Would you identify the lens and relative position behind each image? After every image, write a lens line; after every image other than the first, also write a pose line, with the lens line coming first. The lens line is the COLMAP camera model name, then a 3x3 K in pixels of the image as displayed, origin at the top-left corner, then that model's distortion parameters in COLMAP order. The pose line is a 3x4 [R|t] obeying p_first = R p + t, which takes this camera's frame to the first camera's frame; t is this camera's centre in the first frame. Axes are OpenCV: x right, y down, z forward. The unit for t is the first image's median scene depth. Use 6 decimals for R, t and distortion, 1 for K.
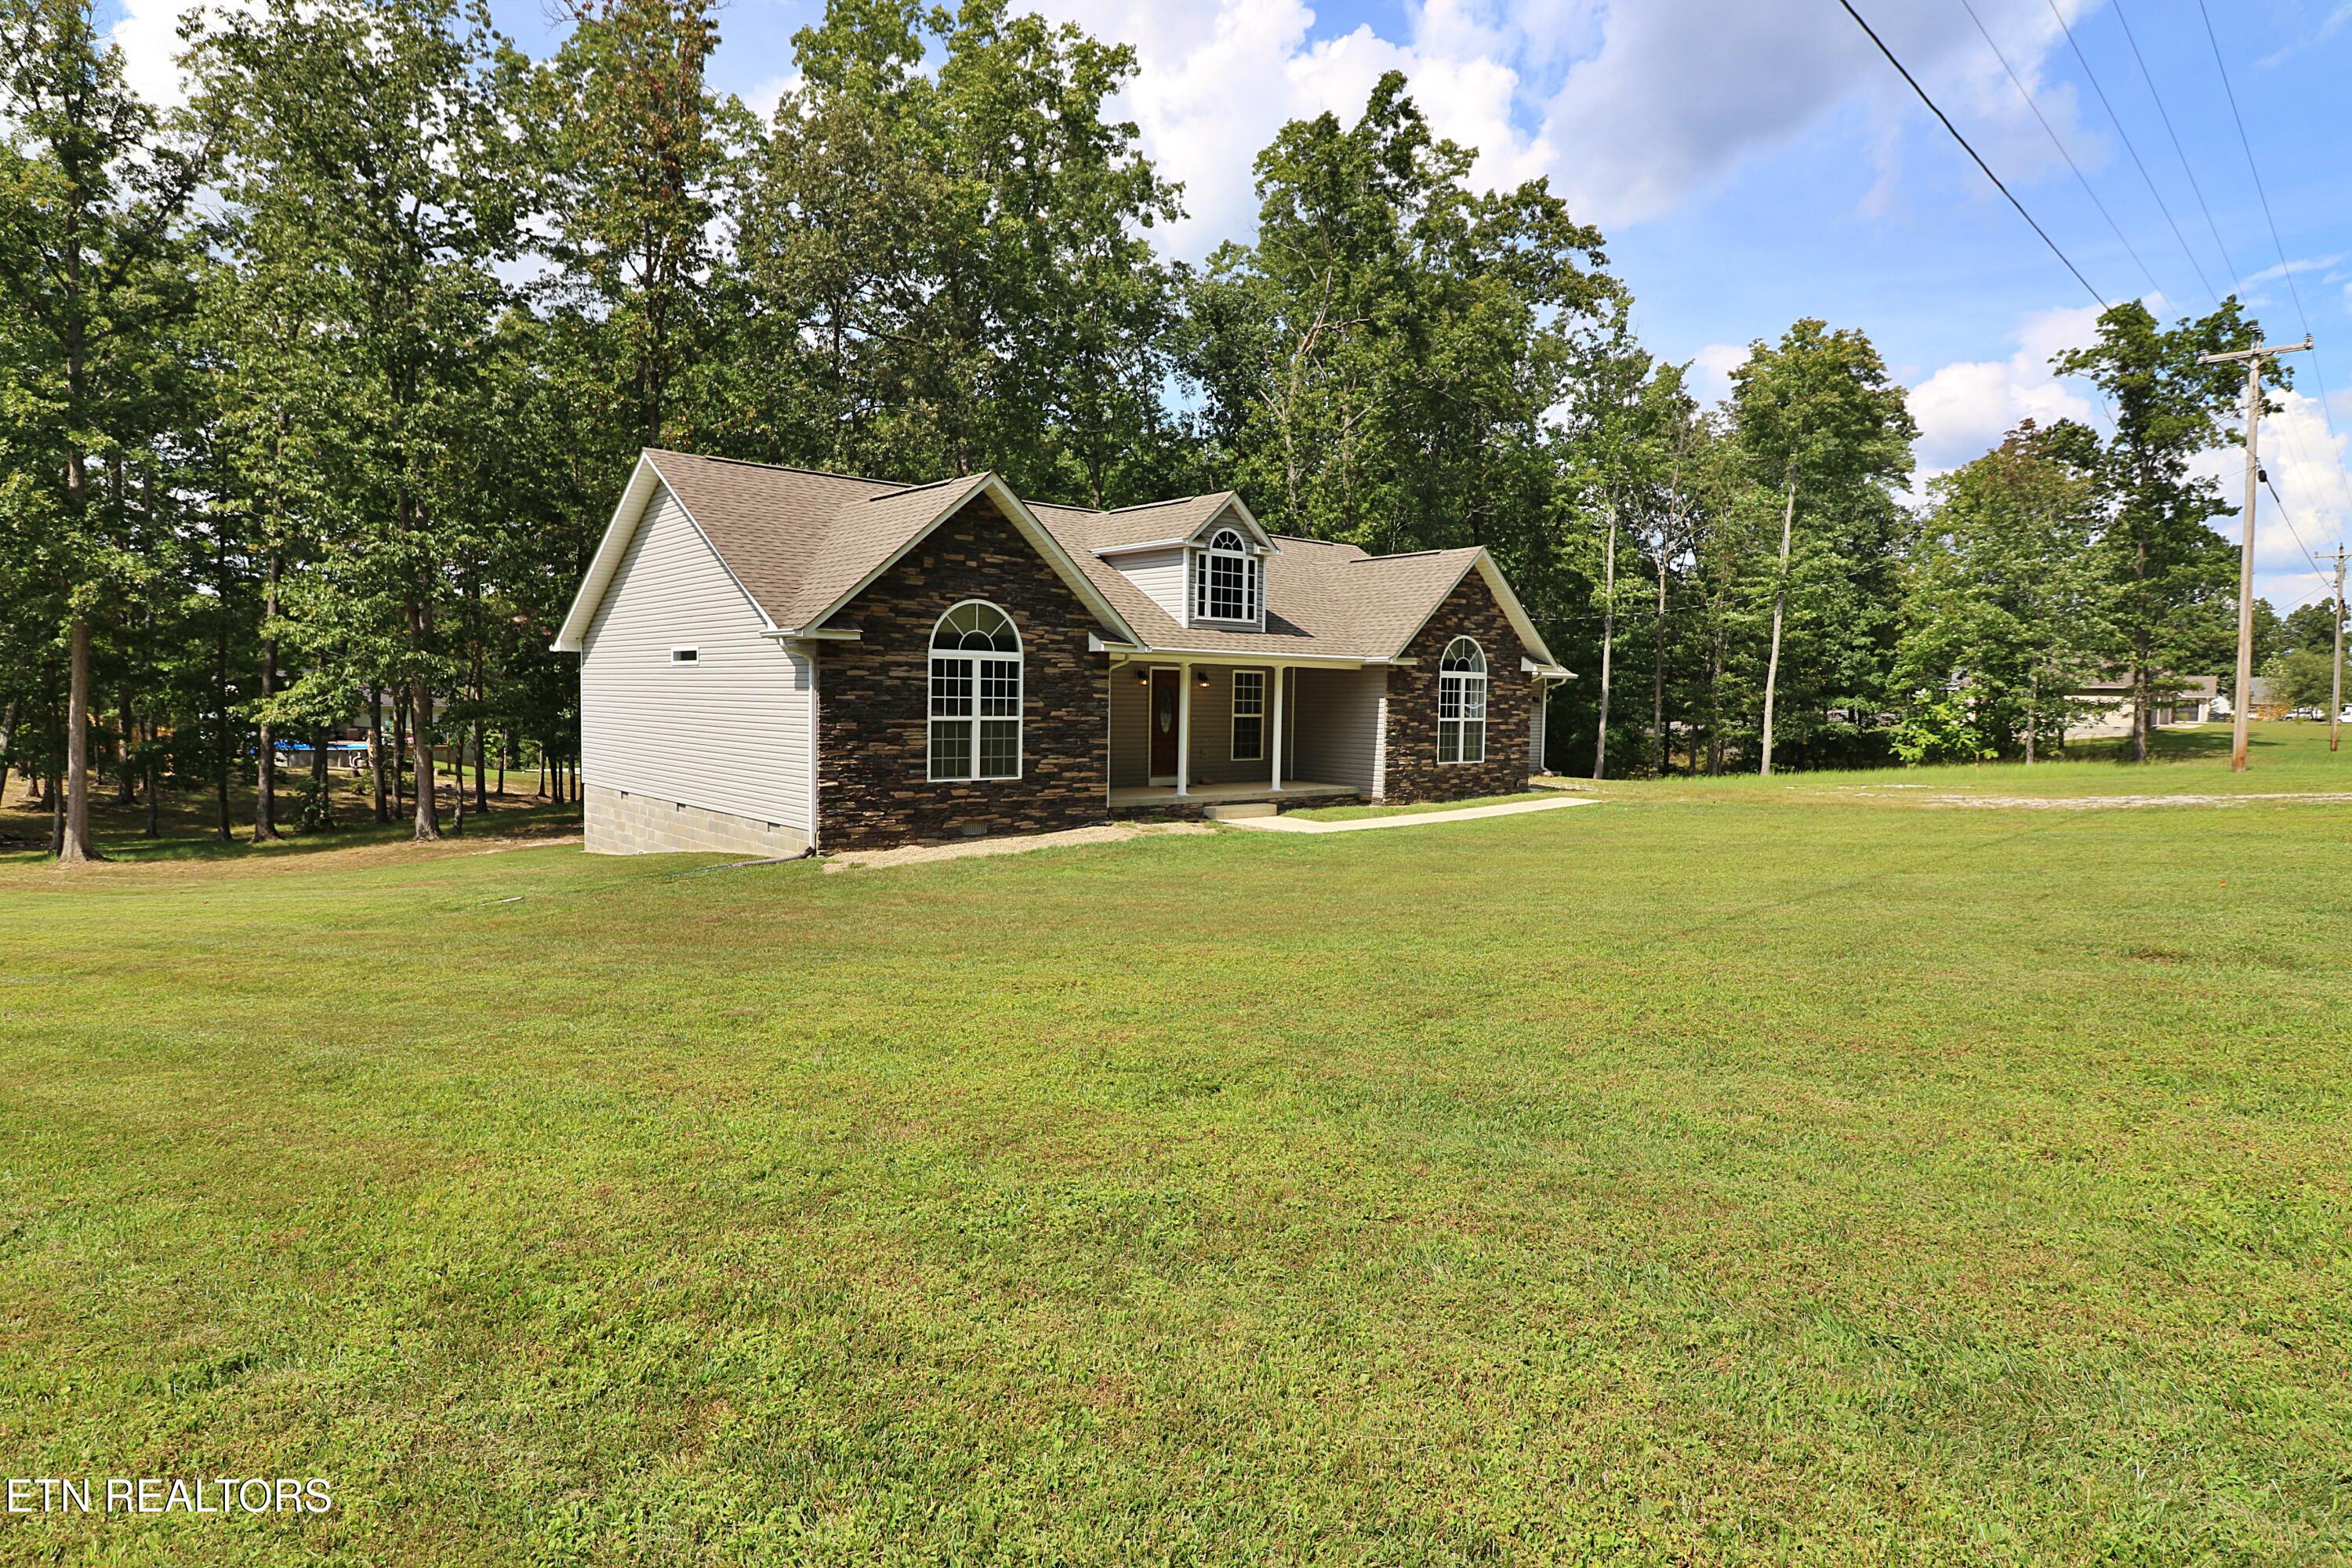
lens RADIAL K [[1247.8, 0, 1176.0], [0, 1247.8, 784.0], [0, 0, 1]] dist [0.001742, 0.000514]
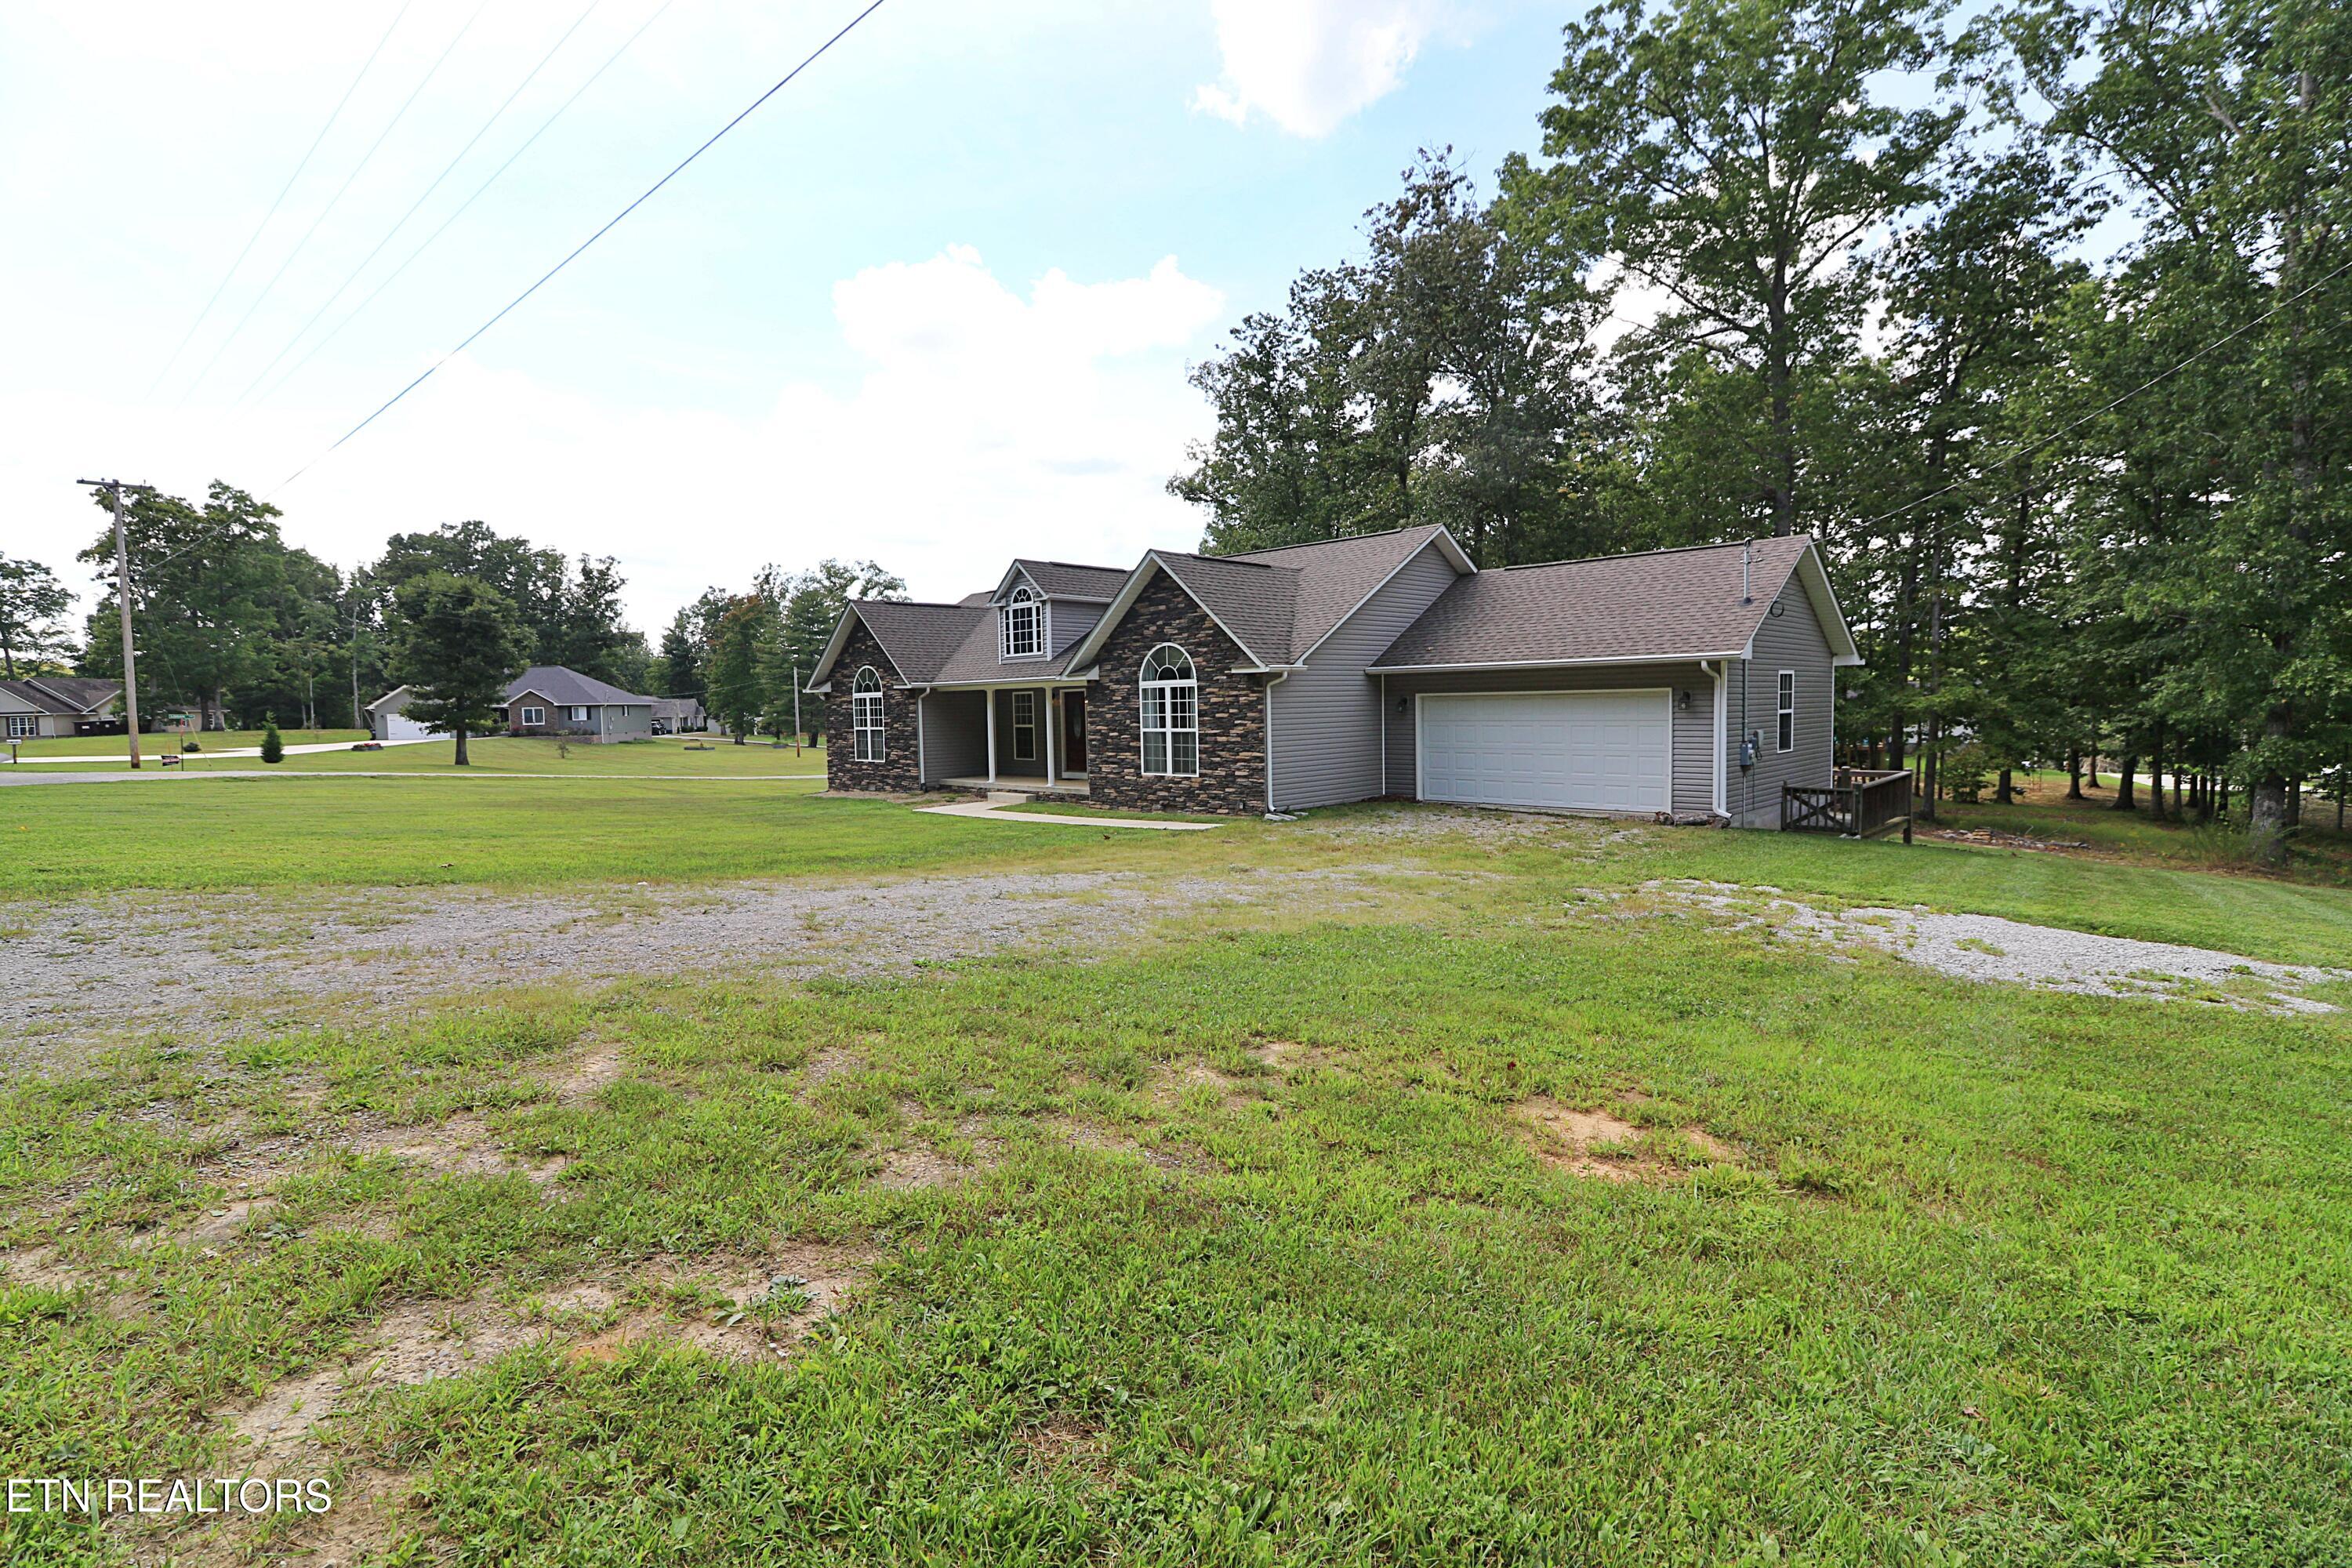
lens RADIAL K [[1070.6, 0, 1184.1], [0, 1070.6, 781.4], [0, 0, 1]] dist [-0.001212, -0.009937]
pose [[0.082131, 0.053616, -0.995178, 1.198506], [-0.048359, 0.997590, 0.049755, -0.061287], [0.995448, 0.044039, 0.084526, 1.075739]]
